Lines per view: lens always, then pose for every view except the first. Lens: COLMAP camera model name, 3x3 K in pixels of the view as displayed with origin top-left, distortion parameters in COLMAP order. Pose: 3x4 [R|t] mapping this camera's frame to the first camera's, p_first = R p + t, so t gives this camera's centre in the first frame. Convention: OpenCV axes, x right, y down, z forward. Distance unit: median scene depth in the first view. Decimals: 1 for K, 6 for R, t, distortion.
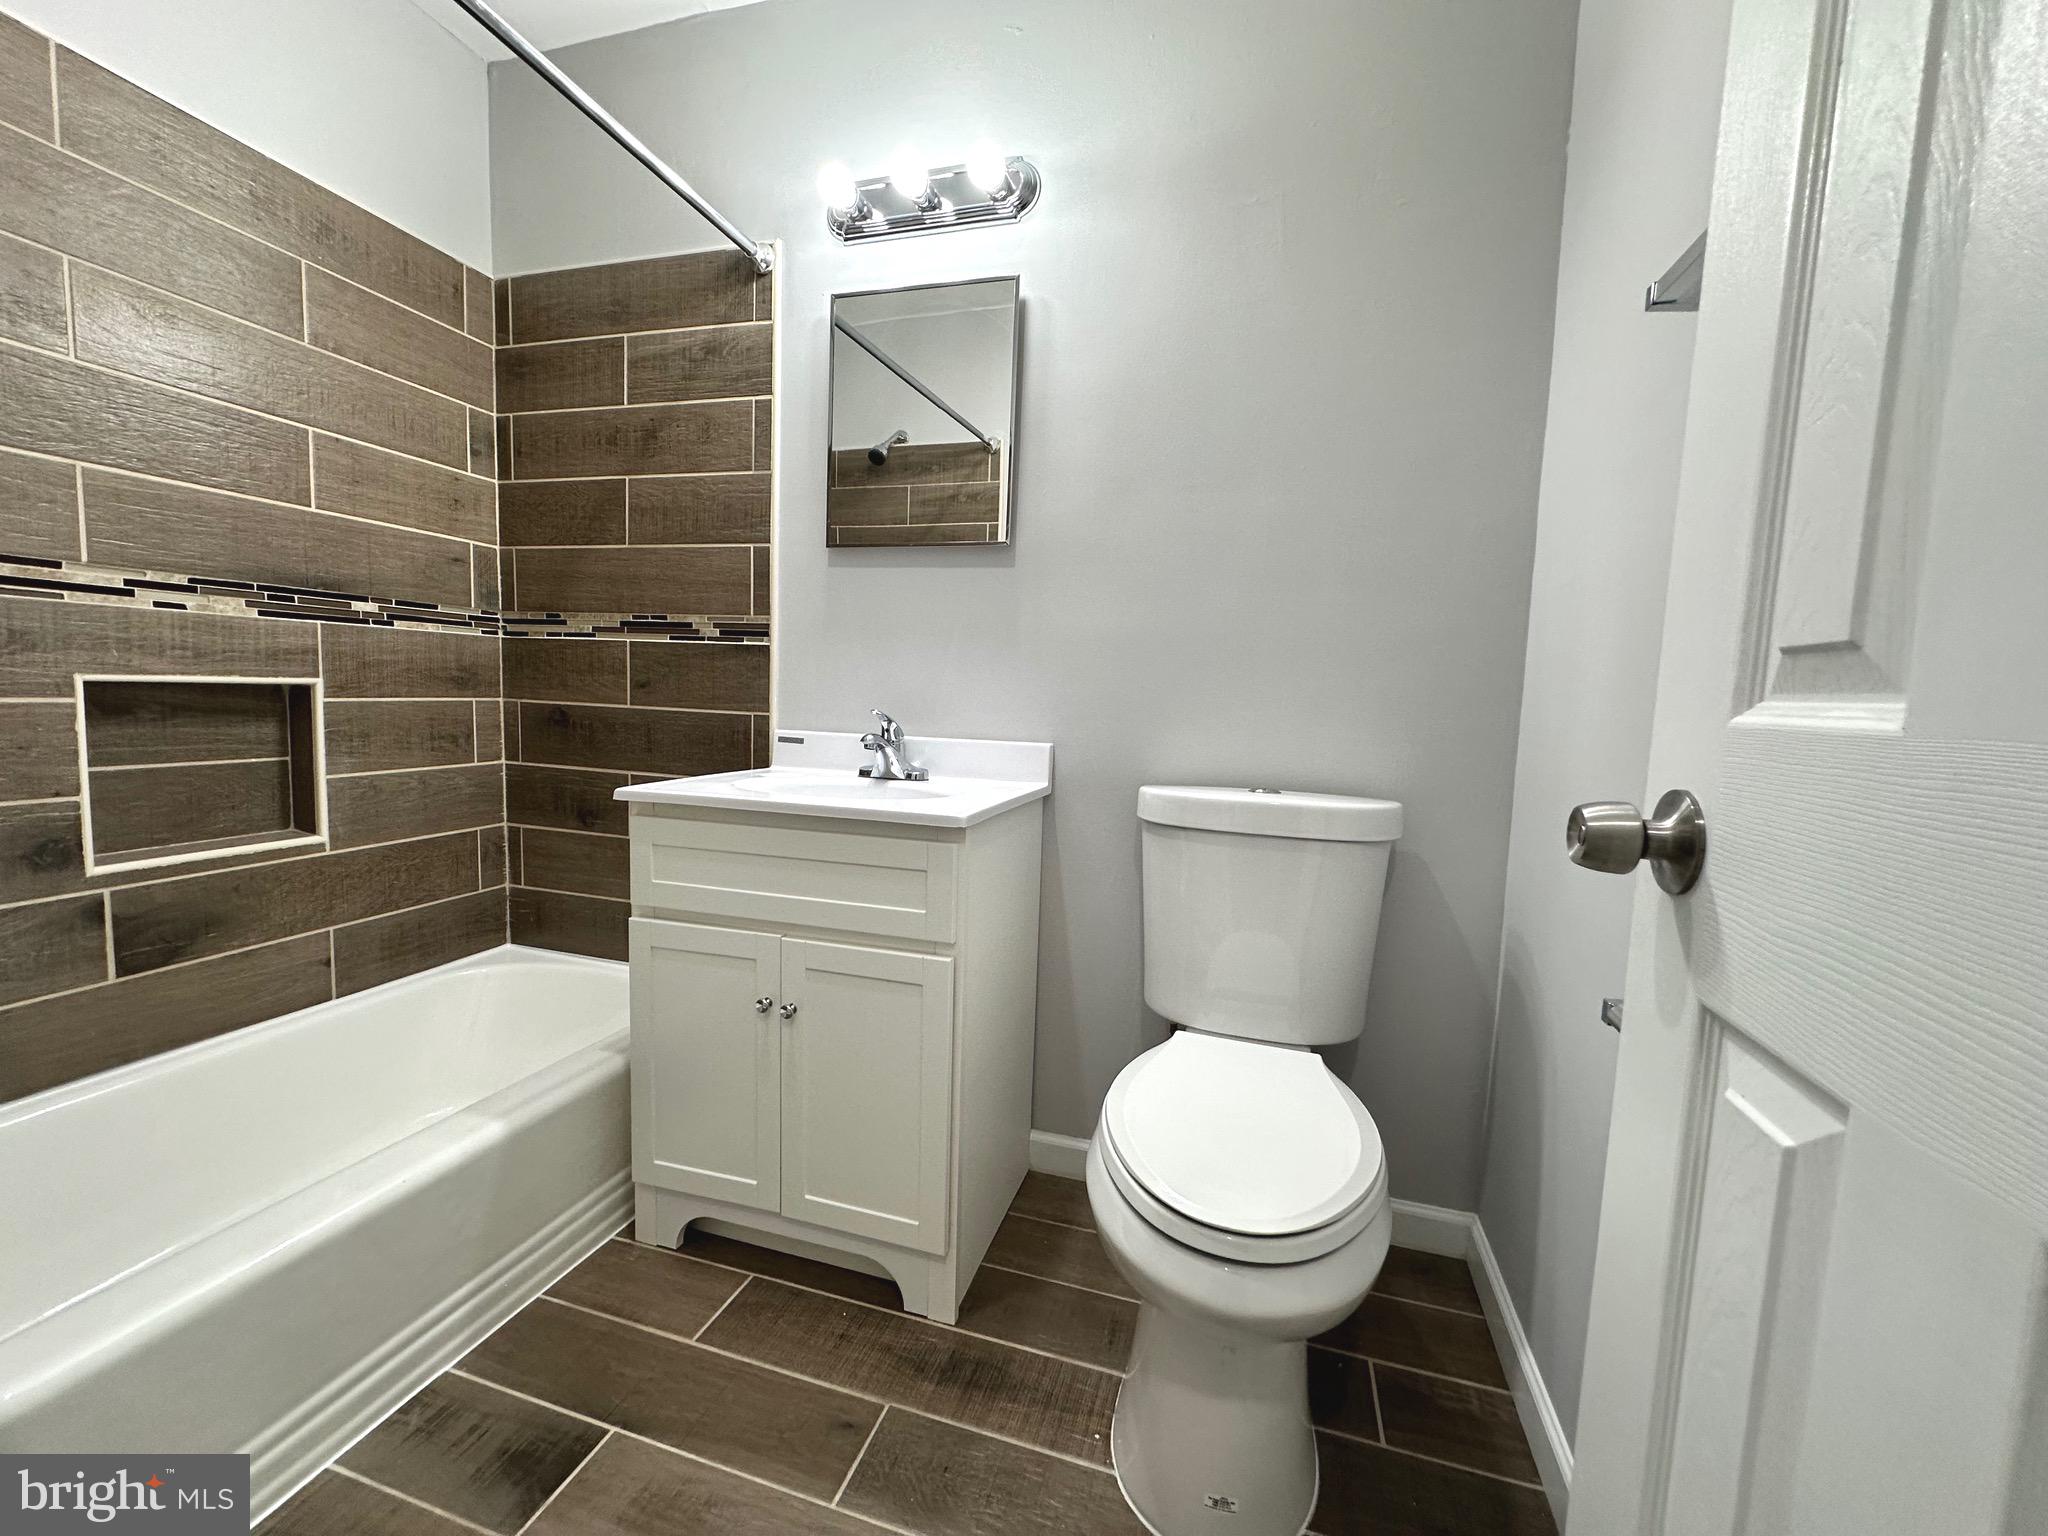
lens RADIAL K [[818.5, 0, 1027.1], [0, 818.5, 763.3], [0, 0, 1]] dist [-0.003574, 0.000887]
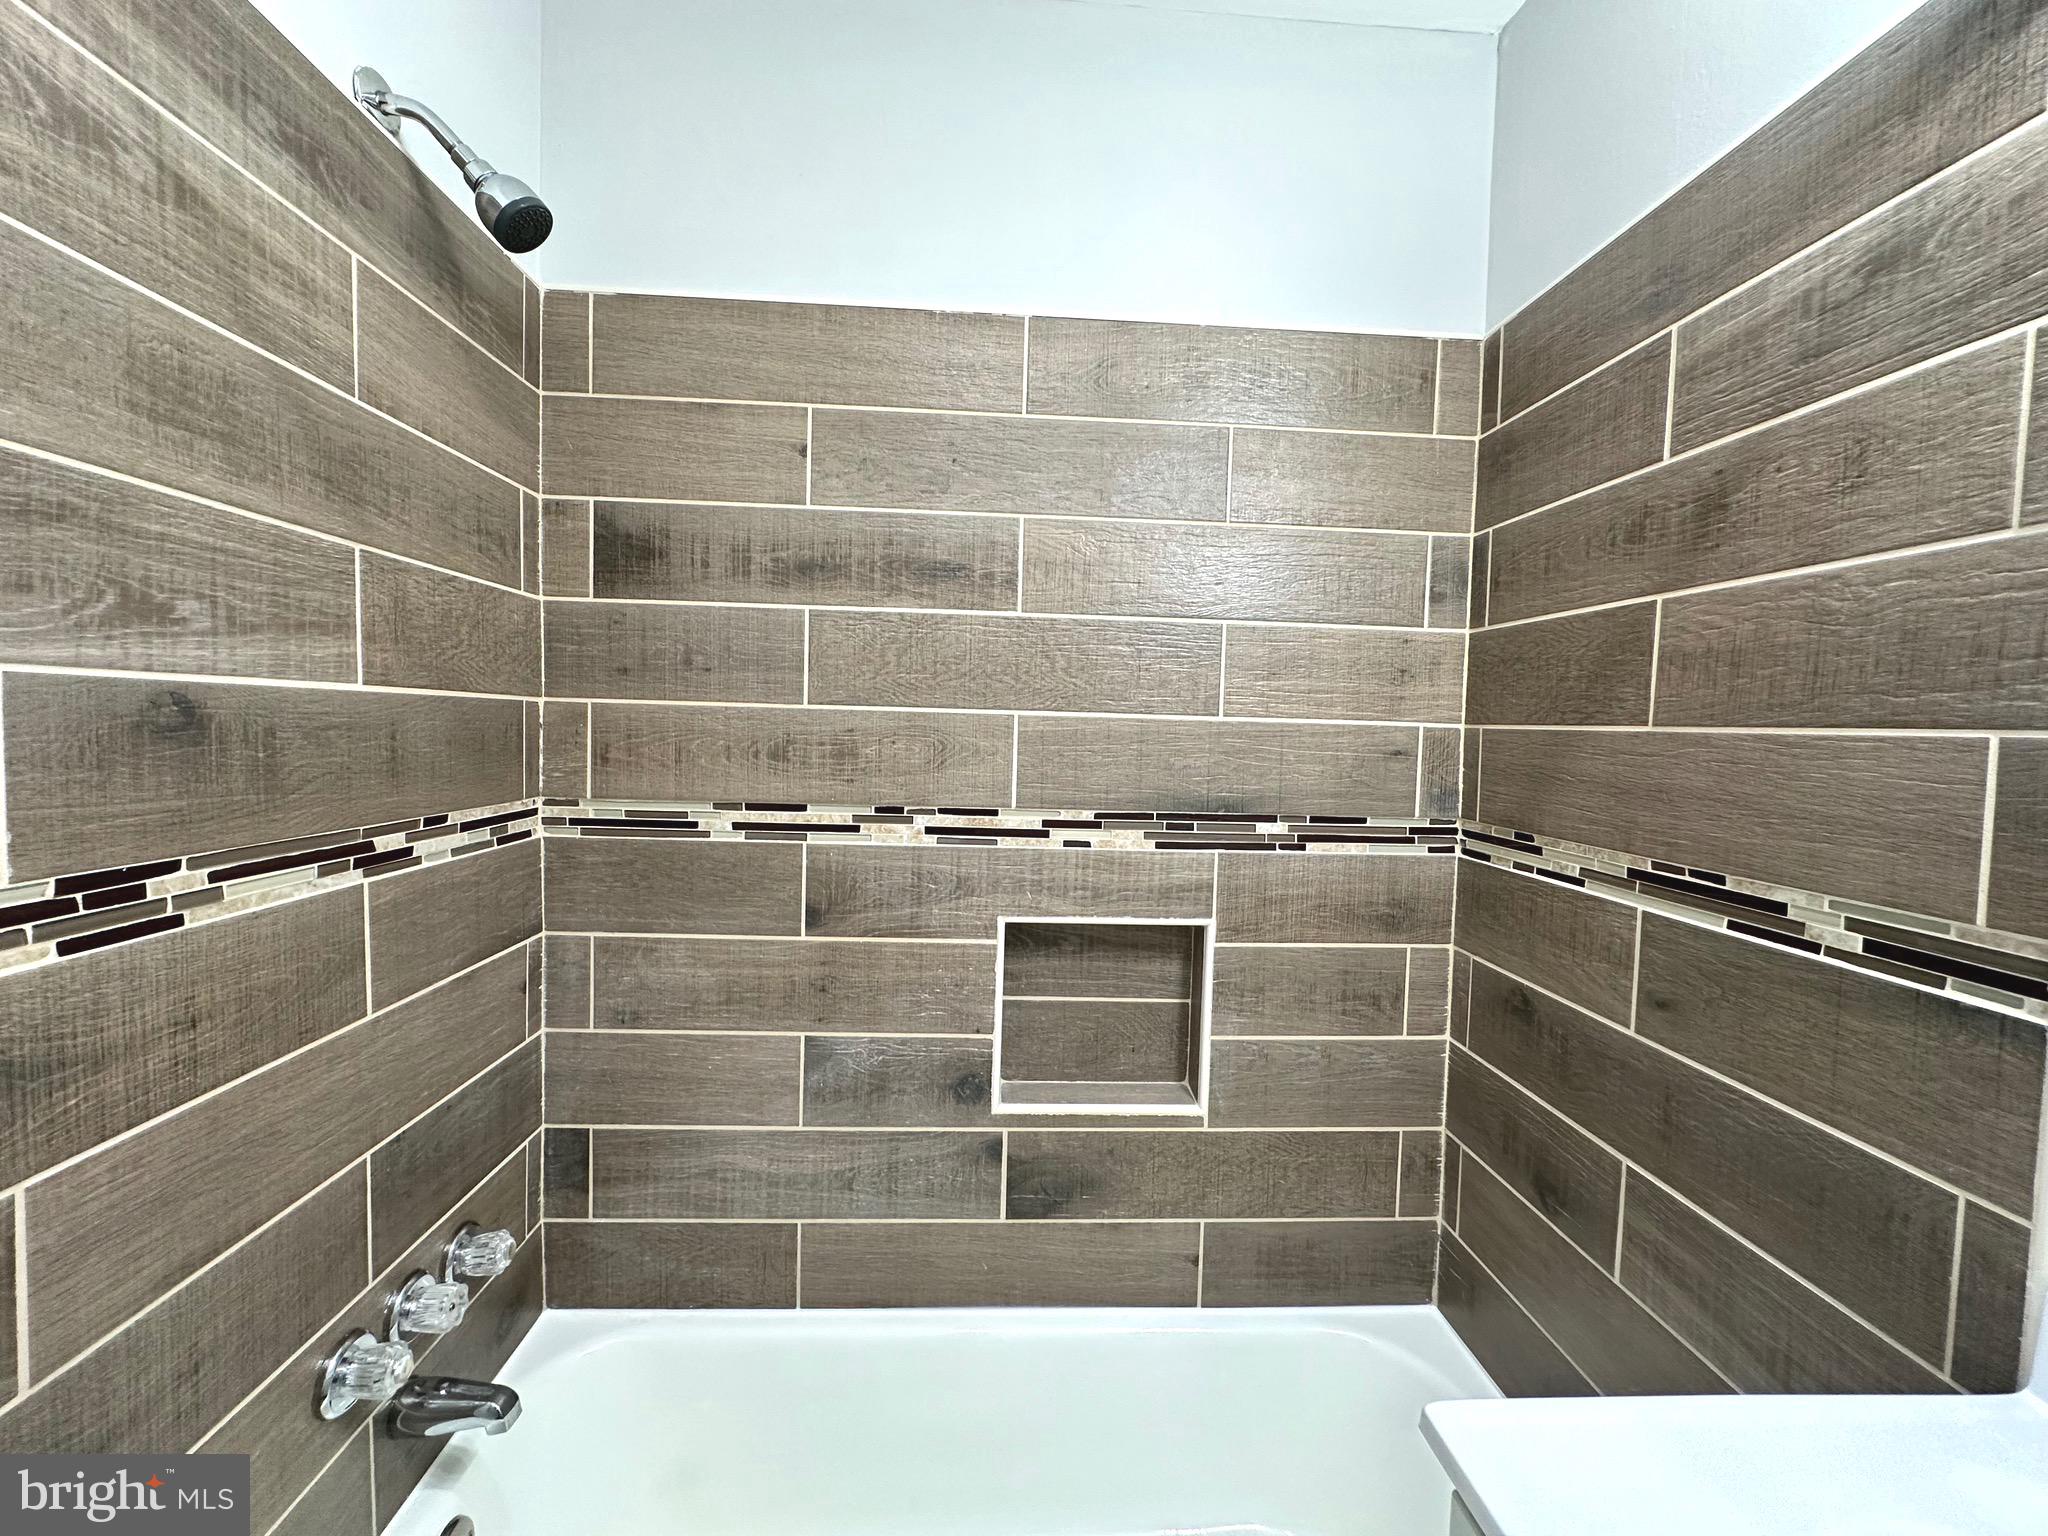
lens RADIAL K [[818.5, 0, 1025.1], [0, 818.5, 764.2], [0, 0, 1]] dist [-0.003574, 0.000887]
pose [[0.328000, 0.018402, -0.944498, -0.138069], [-0.099847, 0.994885, -0.015291, -0.205960], [0.939386, 0.099321, 0.328160, 0.485538]]
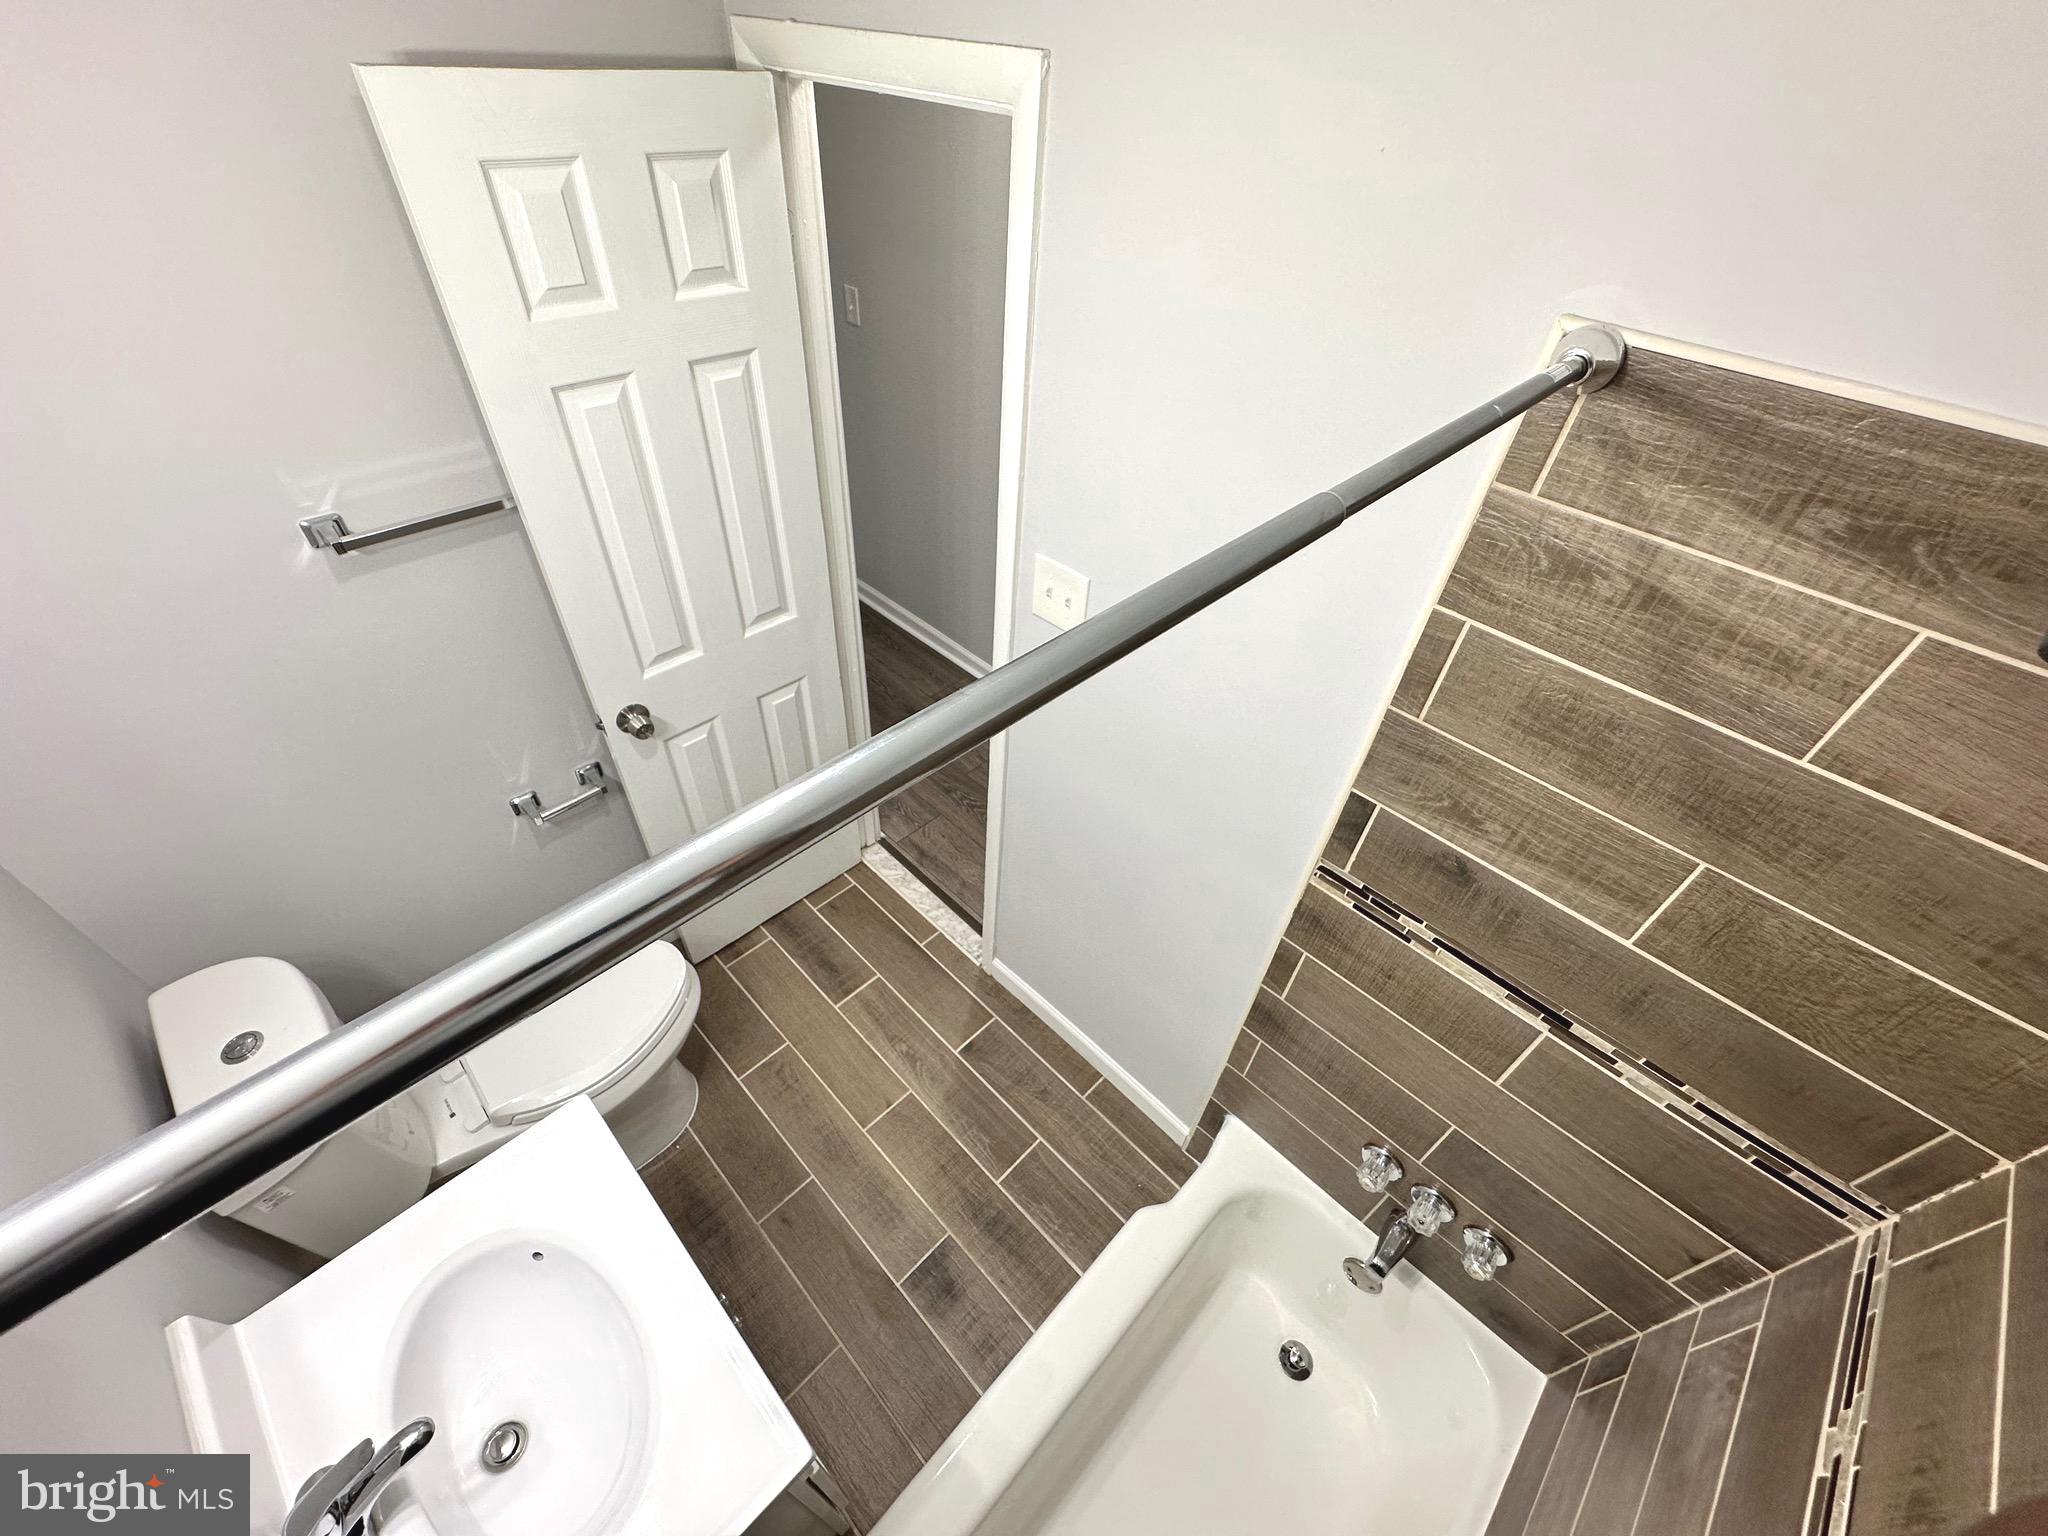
lens RADIAL K [[818.5, 0, 1023.2], [0, 818.5, 764.1], [0, 0, 1]] dist [-0.003574, 0.000887]
pose [[-0.877558, -0.382520, 0.289086, -0.493850], [-0.043305, 0.663696, 0.746748, -0.713963], [-0.477511, 0.642795, -0.598997, 0.726562]]
